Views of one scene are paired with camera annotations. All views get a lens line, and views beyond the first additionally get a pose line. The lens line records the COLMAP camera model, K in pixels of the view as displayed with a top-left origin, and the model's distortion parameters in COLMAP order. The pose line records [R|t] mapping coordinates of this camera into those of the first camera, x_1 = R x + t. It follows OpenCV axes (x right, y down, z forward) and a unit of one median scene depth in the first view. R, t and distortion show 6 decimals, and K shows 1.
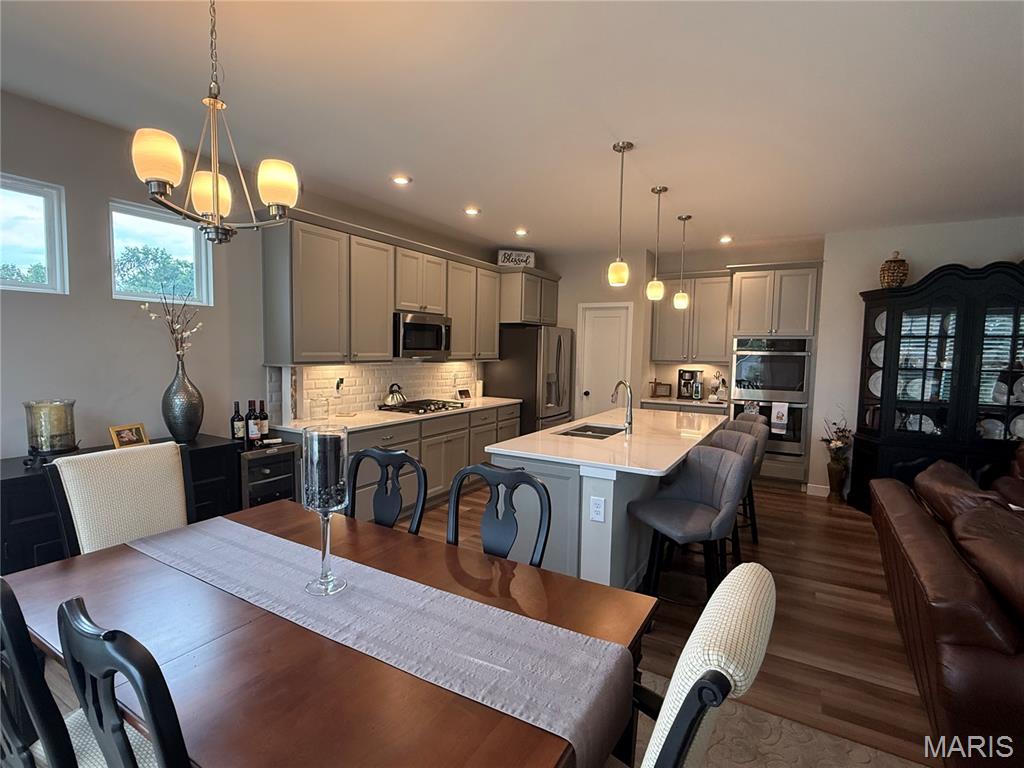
lens RADIAL K [[501.8, 0, 513.1], [0, 501.8, 384.0], [0, 0, 1]] dist [-0.000486, 0.000437]
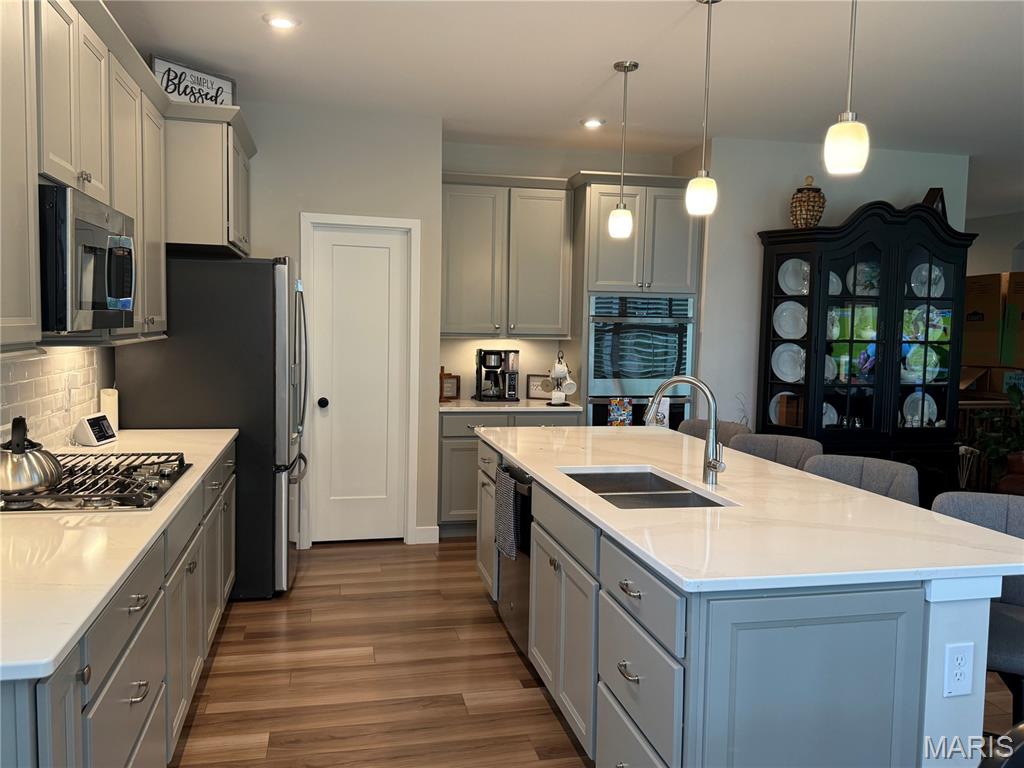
lens RADIAL K [[807.4, 0, 510.3], [0, 807.4, 392.2], [0, 0, 1]] dist [0.064540, -0.018393]
pose [[0.739962, -0.059233, 0.670035, -0.300249], [0.041015, 0.998235, 0.042951, -0.021534], [-0.671397, -0.004301, 0.741086, 0.365252]]
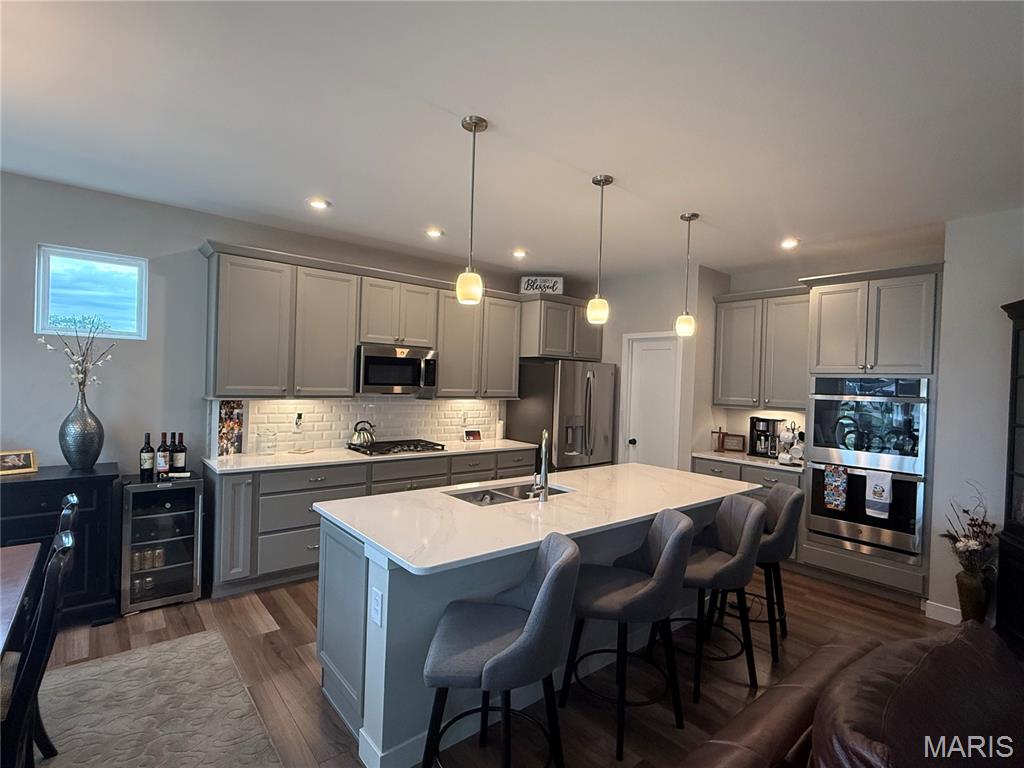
lens RADIAL K [[501.8, 0, 513.1], [0, 501.8, 384.9], [0, 0, 1]] dist [-0.000486, 0.000437]
pose [[0.939482, 0.015535, -0.342247, 0.298481], [-0.040214, 0.997066, -0.065133, -0.015553], [0.340231, 0.074954, 0.937350, 0.183855]]
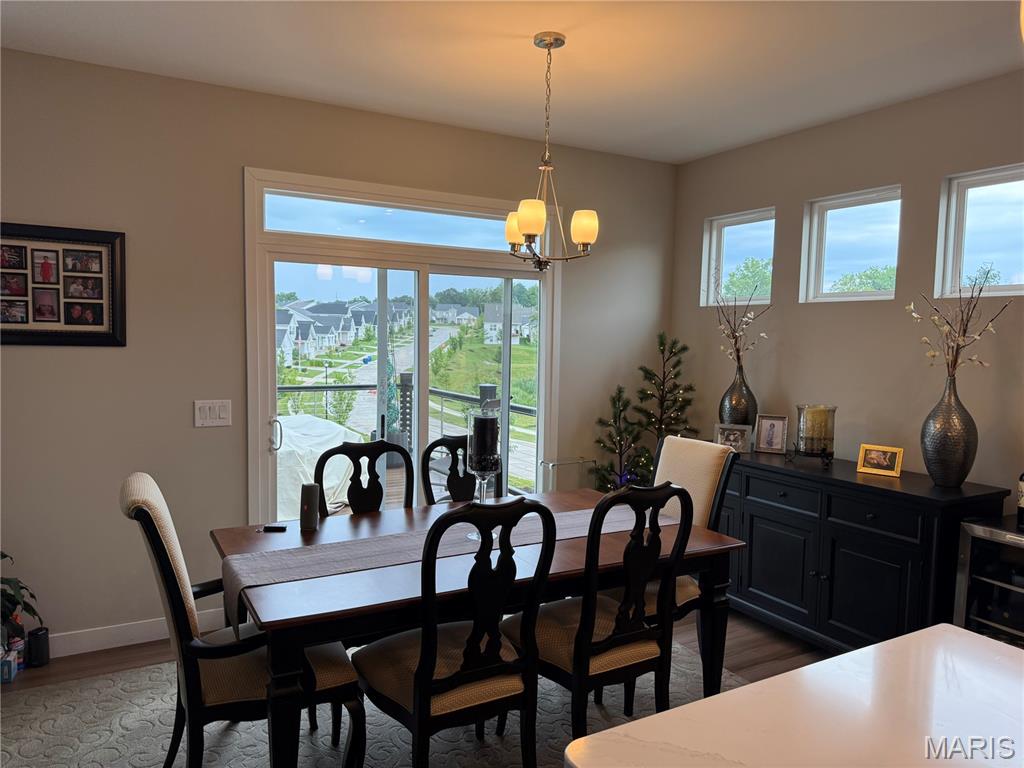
lens RADIAL K [[713.9, 0, 512.9], [0, 713.9, 383.1], [0, 0, 1]] dist [0.038924, -0.033708]
pose [[-0.508502, 0.031647, -0.860479, 0.312544], [-0.091018, 0.991750, 0.090262, -0.040763], [0.856237, 0.124218, -0.501426, 0.549161]]
